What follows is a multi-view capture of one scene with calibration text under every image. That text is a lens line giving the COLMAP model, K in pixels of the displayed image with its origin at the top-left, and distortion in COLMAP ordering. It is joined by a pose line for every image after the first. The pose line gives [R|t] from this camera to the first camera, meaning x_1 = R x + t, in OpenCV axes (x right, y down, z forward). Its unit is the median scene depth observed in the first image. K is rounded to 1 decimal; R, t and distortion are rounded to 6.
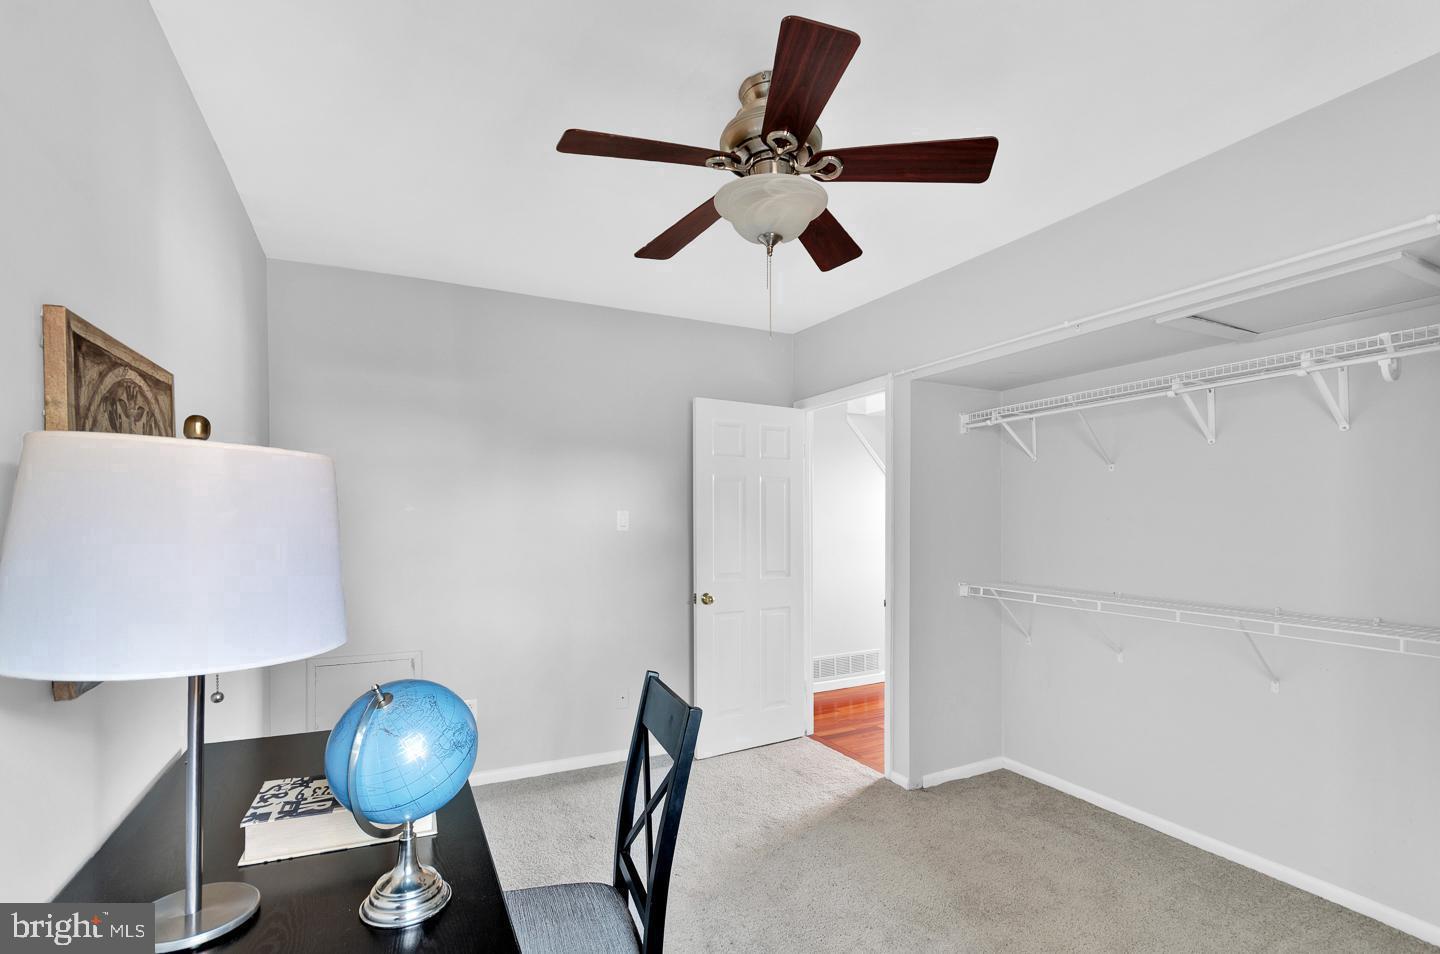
lens RADIAL K [[647.2, 0, 724.7], [0, 647.2, 521.2], [0, 0, 1]] dist [0.000036, -0.000591]
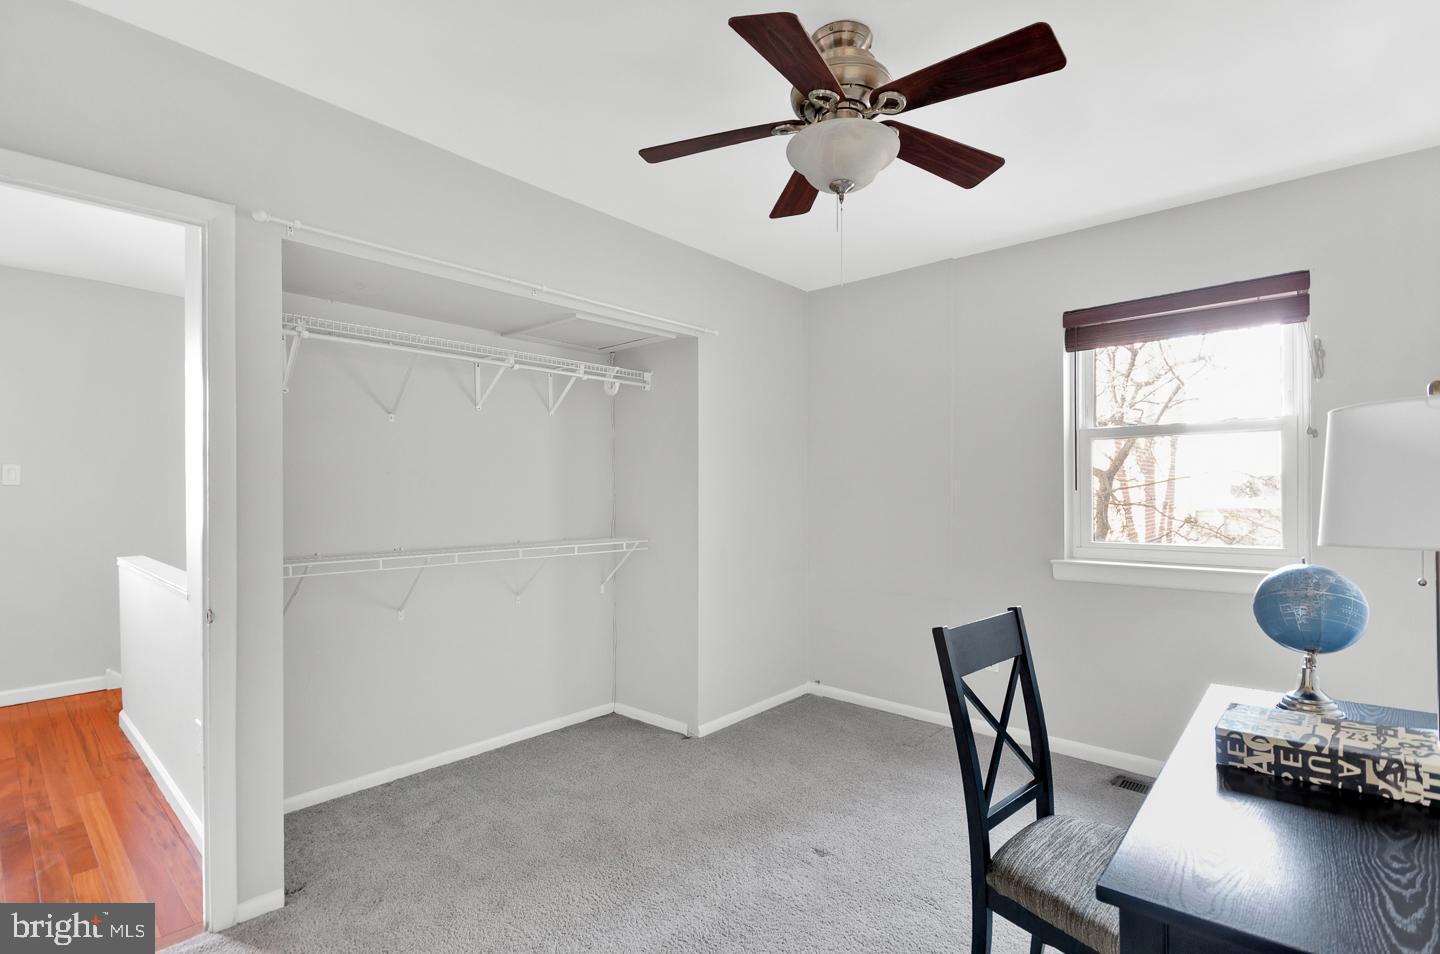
lens RADIAL K [[675.1, 0, 714.6], [0, 675.1, 485.0], [0, 0, 1]] dist [0.004141, -0.011139]
pose [[-0.350937, 0.002945, 0.936394, -0.562376], [-0.002598, 0.999988, -0.004119, 0.021583], [-0.936395, -0.003878, -0.350925, 1.035218]]
